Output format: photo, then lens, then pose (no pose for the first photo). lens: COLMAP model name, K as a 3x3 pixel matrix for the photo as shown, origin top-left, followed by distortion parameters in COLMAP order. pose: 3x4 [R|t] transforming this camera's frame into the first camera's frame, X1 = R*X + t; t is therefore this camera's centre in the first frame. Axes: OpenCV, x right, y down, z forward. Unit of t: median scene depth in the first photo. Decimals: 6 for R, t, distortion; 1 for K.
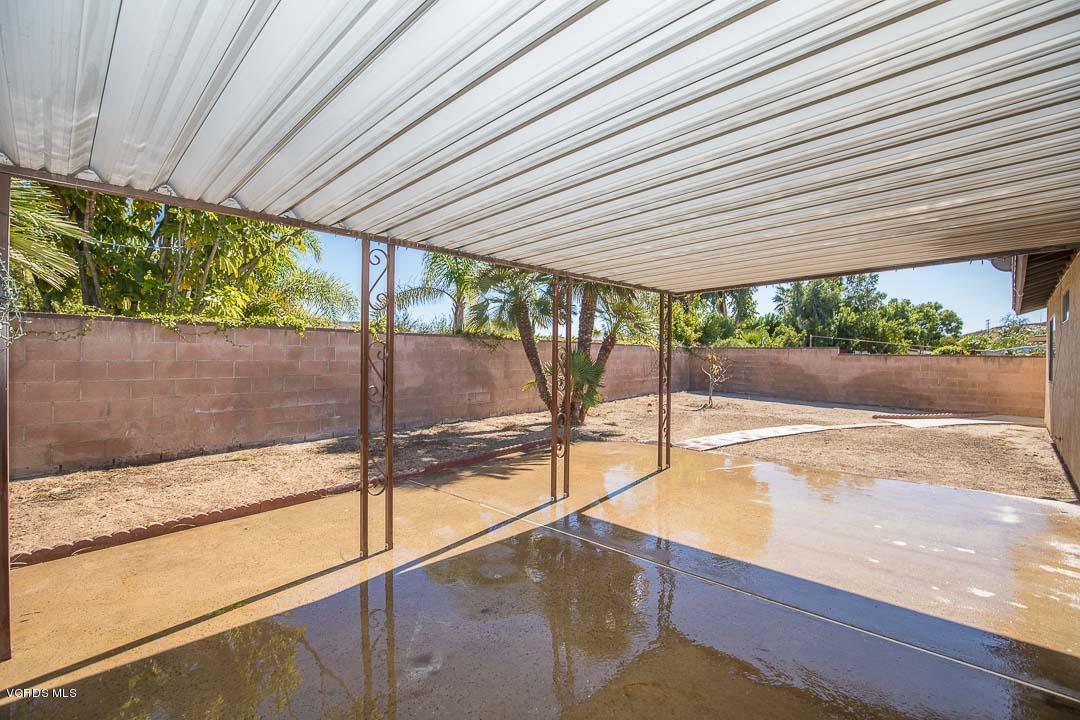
lens RADIAL K [[490.3, 0, 531.2], [0, 490.3, 356.5], [0, 0, 1]] dist [-0.023249, 0.002122]
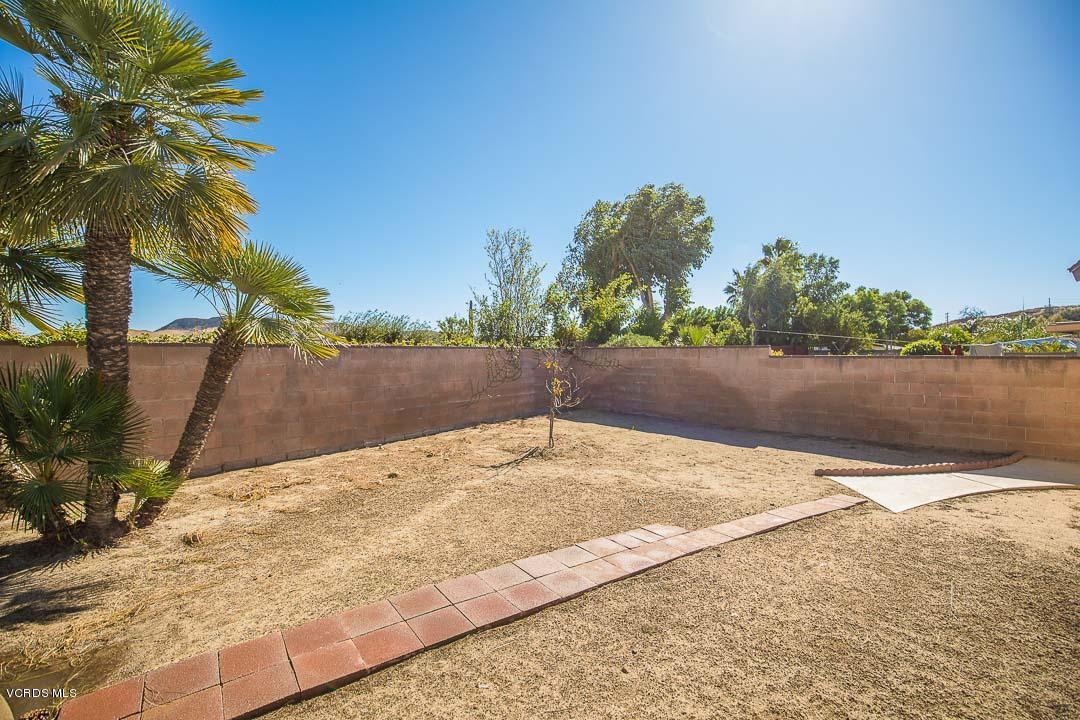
lens RADIAL K [[490.3, 0, 520.7], [0, 490.3, 356.8], [0, 0, 1]] dist [-0.023249, 0.002122]
pose [[0.999313, -0.016894, 0.032992, 0.262458], [0.016844, 0.999857, 0.001776, -0.010333], [-0.033017, -0.001219, 0.999454, 0.339905]]
